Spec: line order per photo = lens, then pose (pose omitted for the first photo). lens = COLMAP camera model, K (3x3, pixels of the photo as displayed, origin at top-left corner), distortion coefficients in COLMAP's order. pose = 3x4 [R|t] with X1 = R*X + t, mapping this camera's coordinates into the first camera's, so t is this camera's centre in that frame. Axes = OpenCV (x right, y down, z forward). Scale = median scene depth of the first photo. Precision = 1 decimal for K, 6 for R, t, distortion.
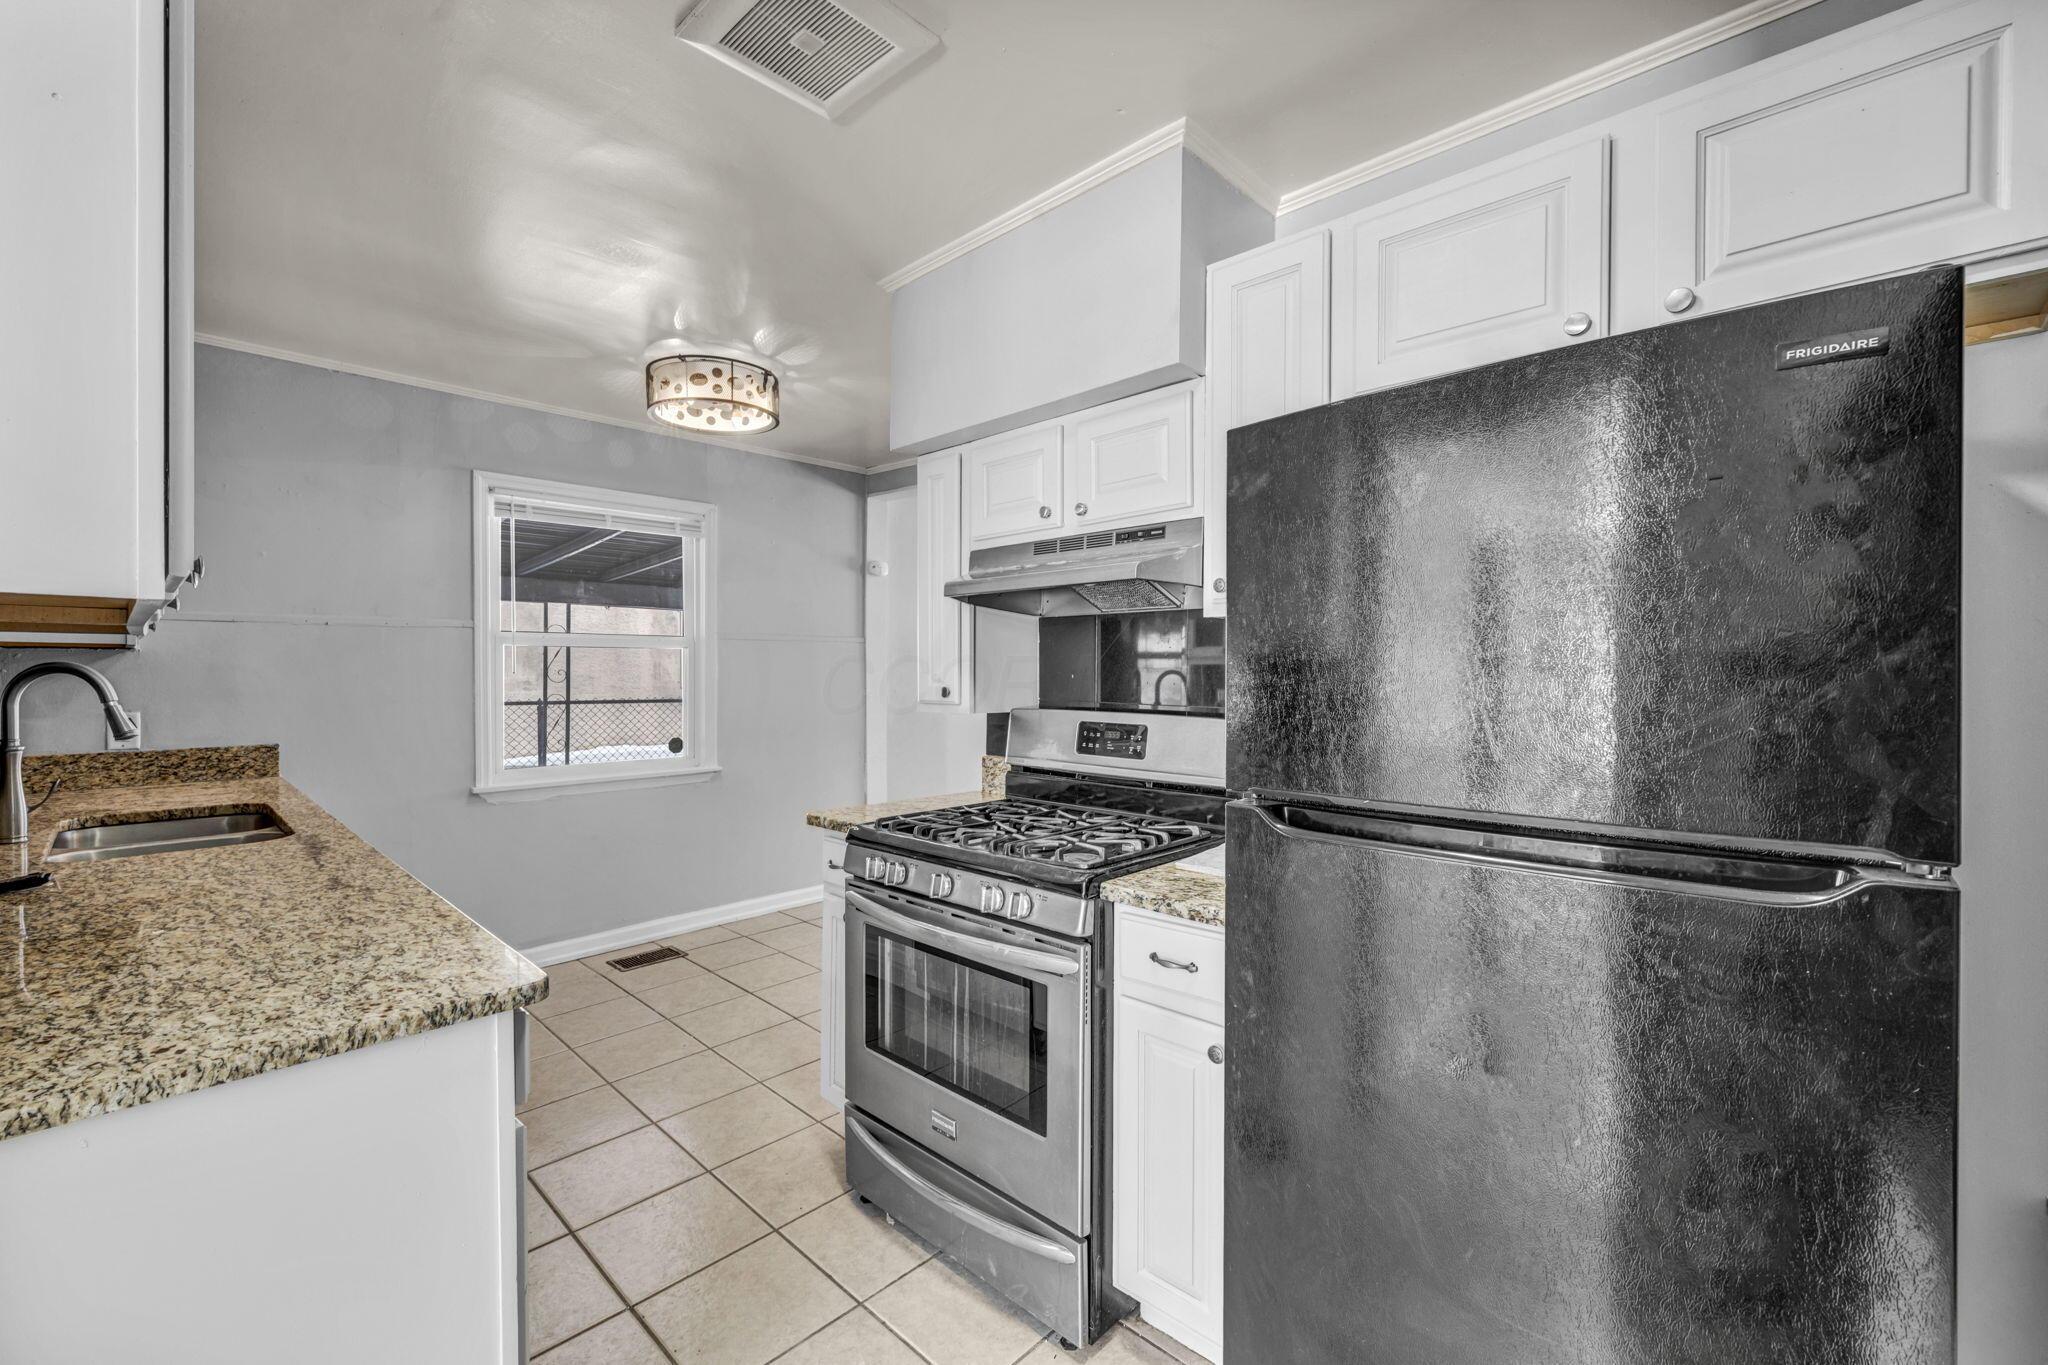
lens RADIAL K [[851.4, 0, 1017.2], [0, 851.4, 674.2], [0, 0, 1]] dist [0.000399, -0.000021]
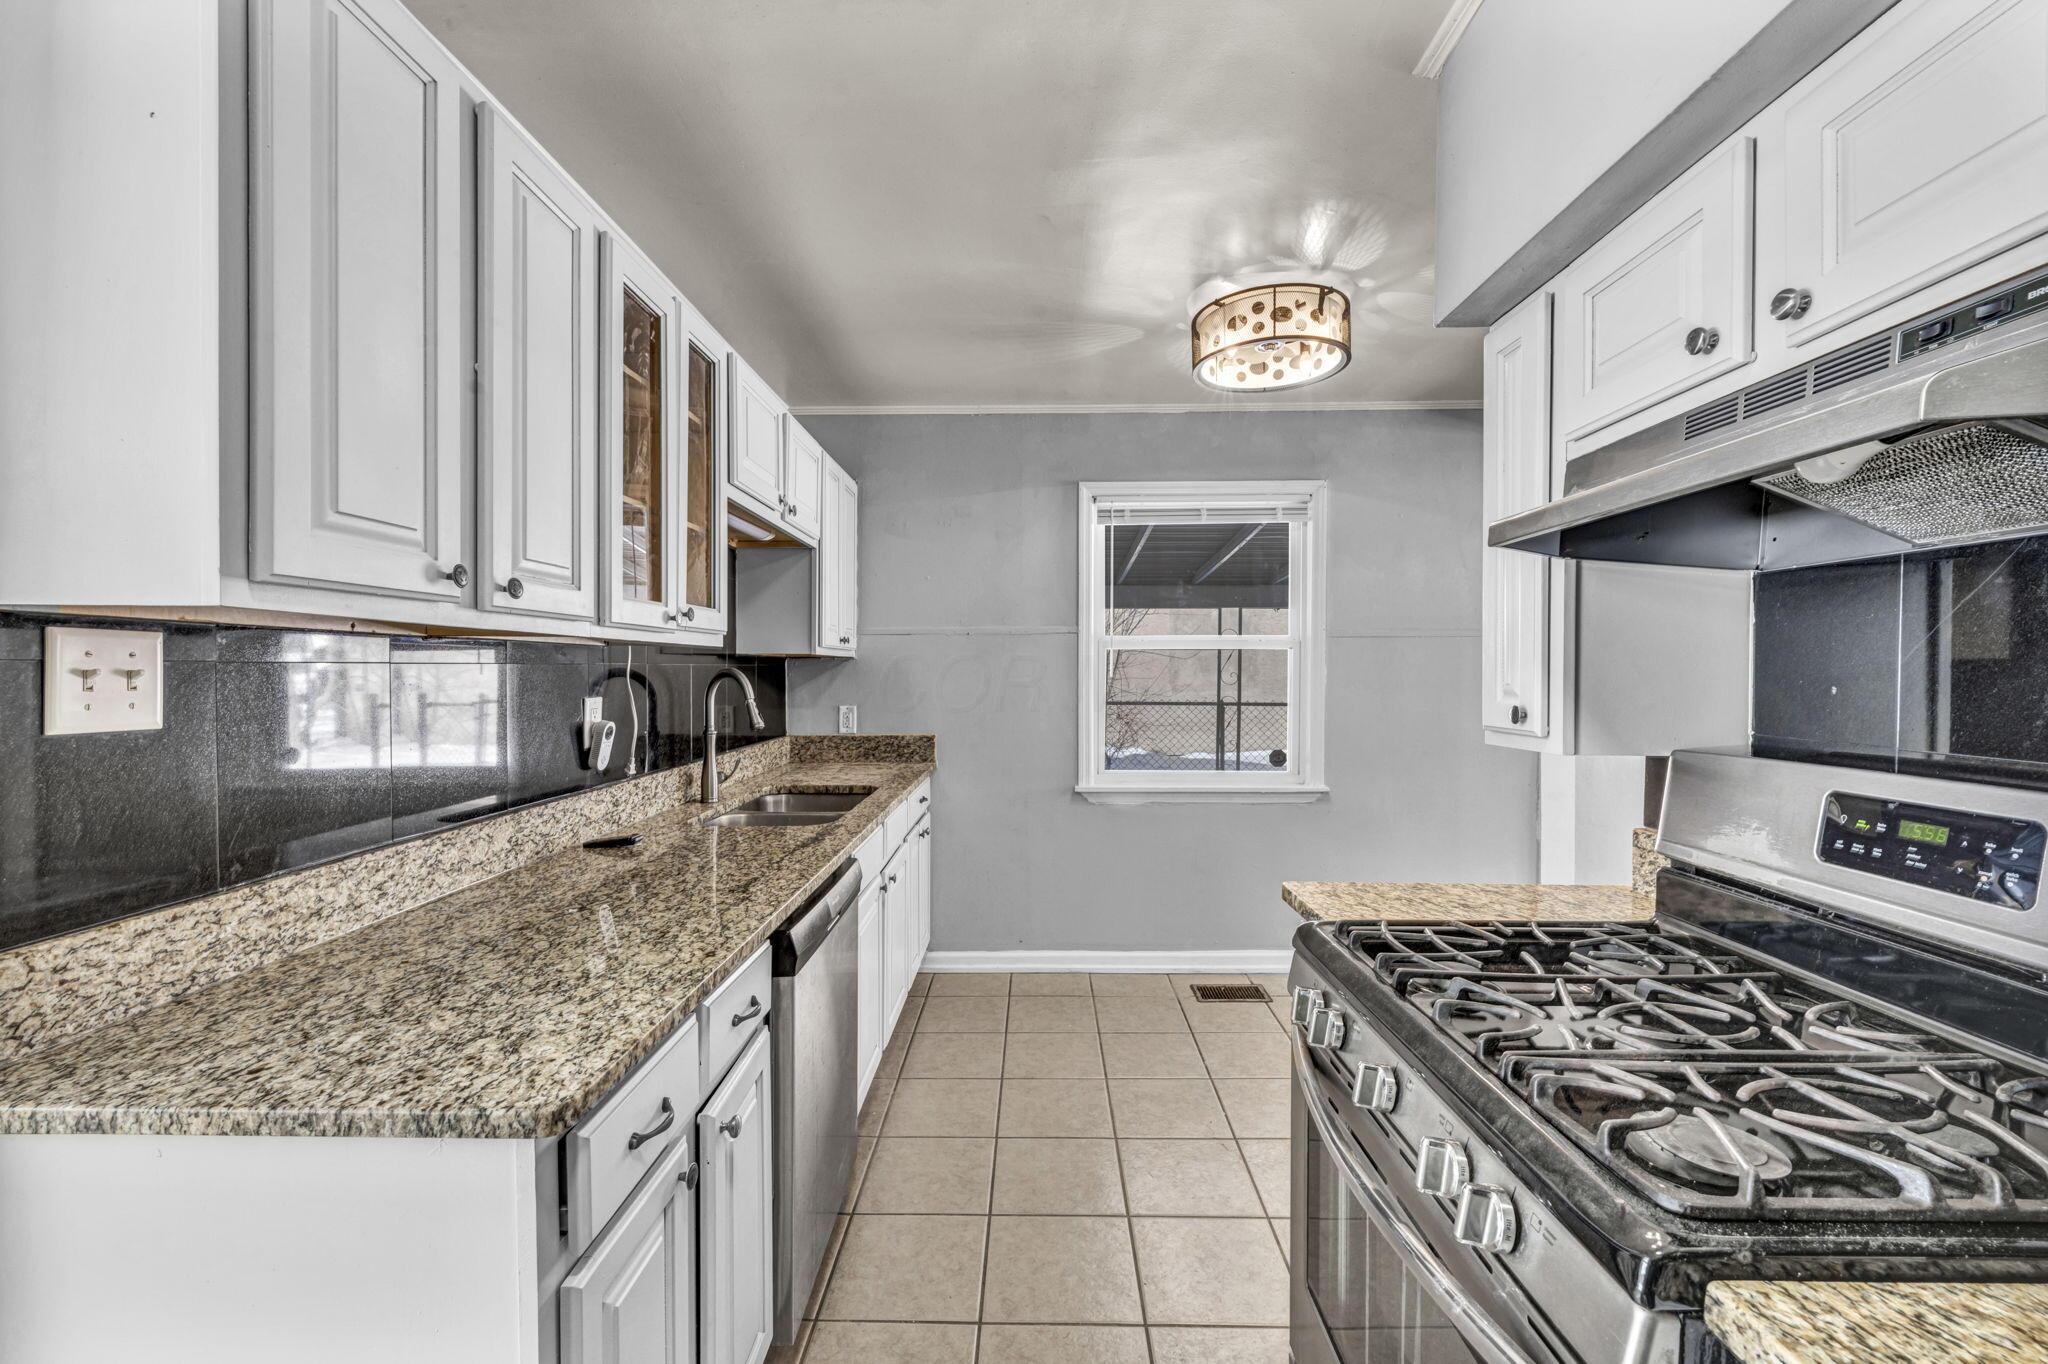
lens RADIAL K [[839.6, 0, 1017.9], [0, 839.6, 680.8], [0, 0, 1]] dist [-0.000309, -0.000260]
pose [[0.676223, 0.007532, -0.736659, 0.081732], [-0.003344, 0.999969, 0.007155, -0.003938], [0.736689, -0.002375, 0.676227, 0.281825]]
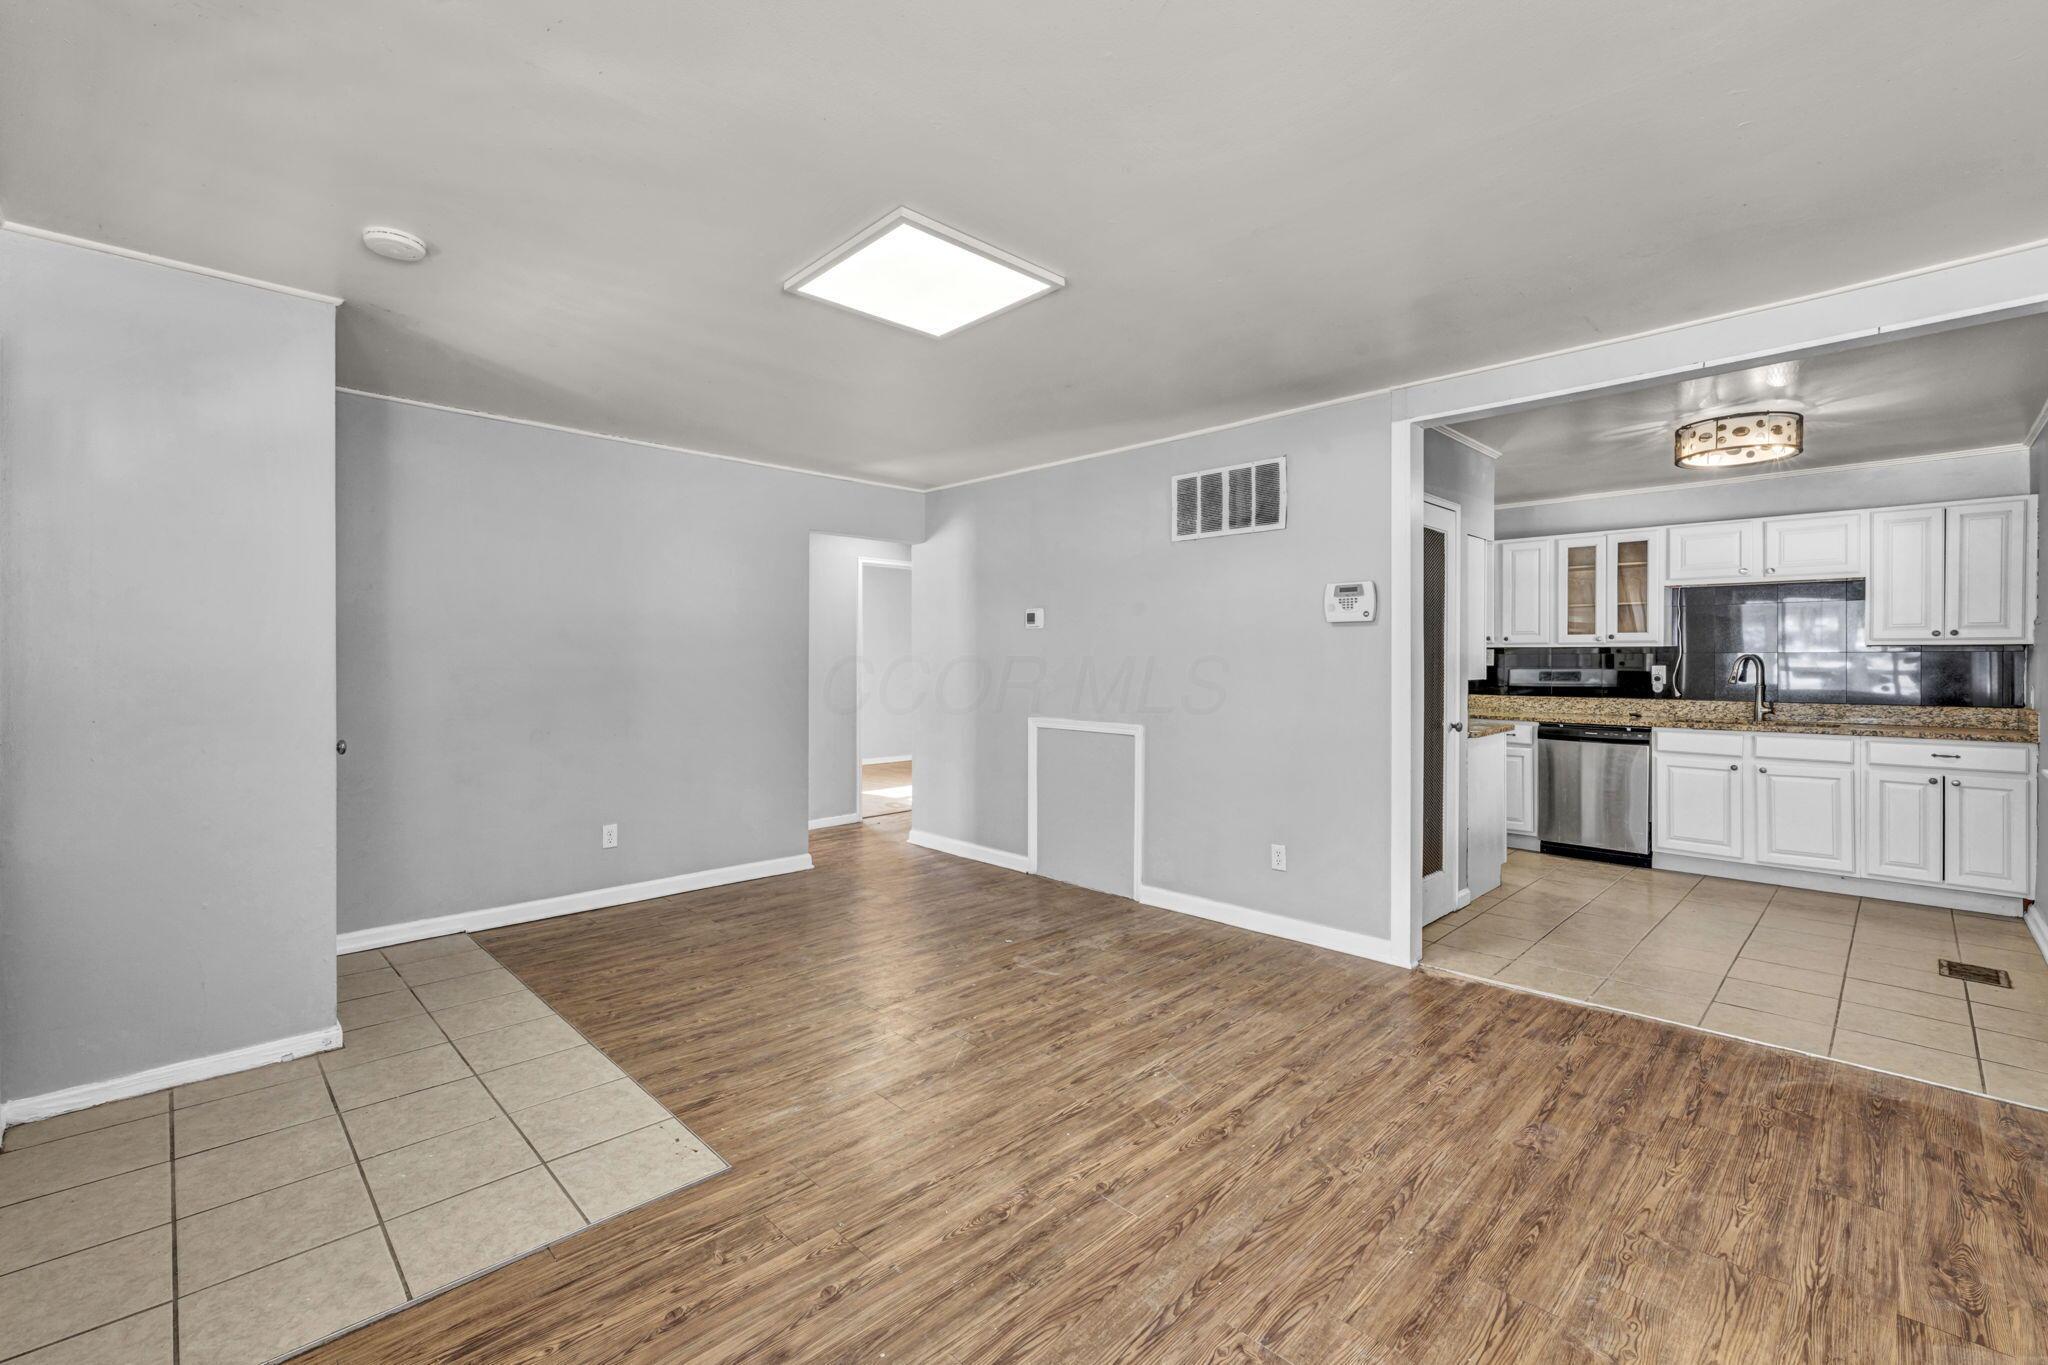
lens RADIAL K [[871.8, 0, 1025.9], [0, 871.8, 656.6], [0, 0, 1]] dist [0.000994, -0.000149]
pose [[-0.999726, -0.002035, 0.023300, 0.674506], [-0.001901, 0.999981, 0.005796, -0.012739], [-0.023311, 0.005750, -0.999712, 2.353582]]
